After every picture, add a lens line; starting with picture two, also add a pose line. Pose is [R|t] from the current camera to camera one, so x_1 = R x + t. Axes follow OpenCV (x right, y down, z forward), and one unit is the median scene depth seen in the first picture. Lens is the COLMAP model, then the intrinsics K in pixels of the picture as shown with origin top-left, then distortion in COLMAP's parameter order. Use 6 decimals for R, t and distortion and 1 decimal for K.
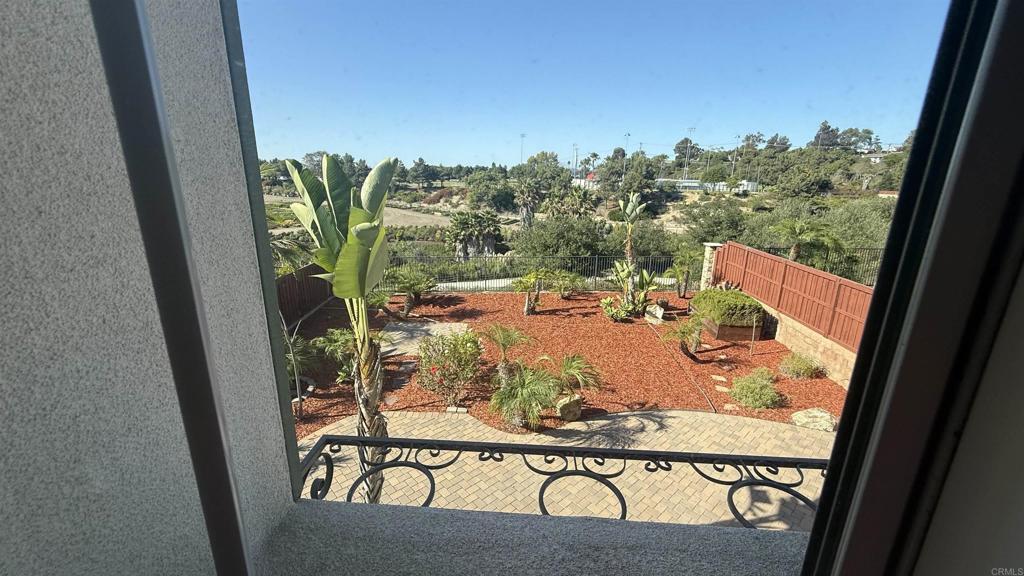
lens RADIAL K [[411.9, 0, 510.2], [0, 411.9, 289.7], [0, 0, 1]] dist [-0.001803, -0.000495]
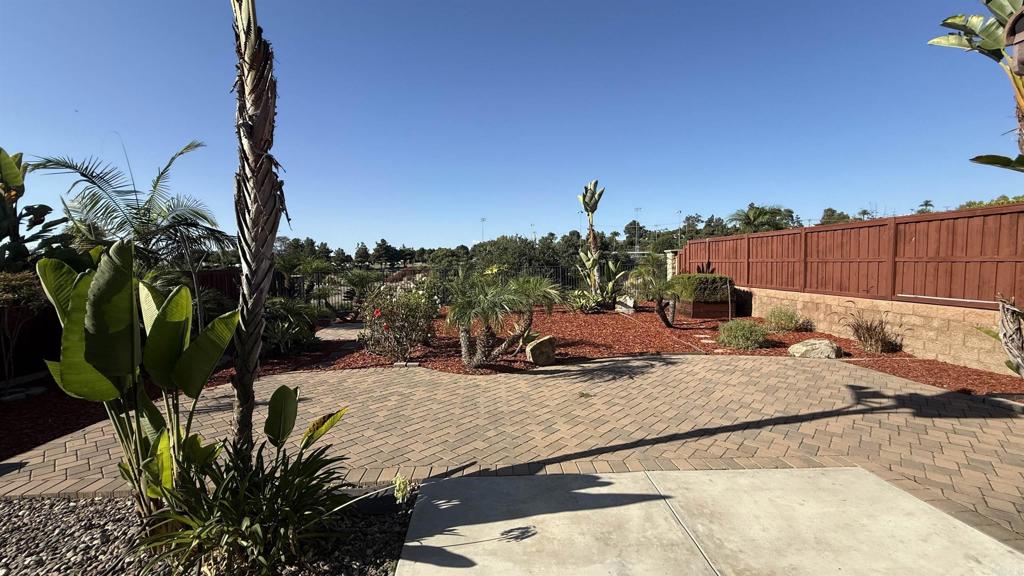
lens RADIAL K [[411.9, 0, 510.5], [0, 411.9, 284.2], [0, 0, 1]] dist [-0.001803, -0.000495]
pose [[0.995212, -0.040238, 0.089070, 0.006203], [0.057835, 0.977094, -0.204799, 0.192656], [-0.078789, 0.208970, 0.974743, 0.090033]]
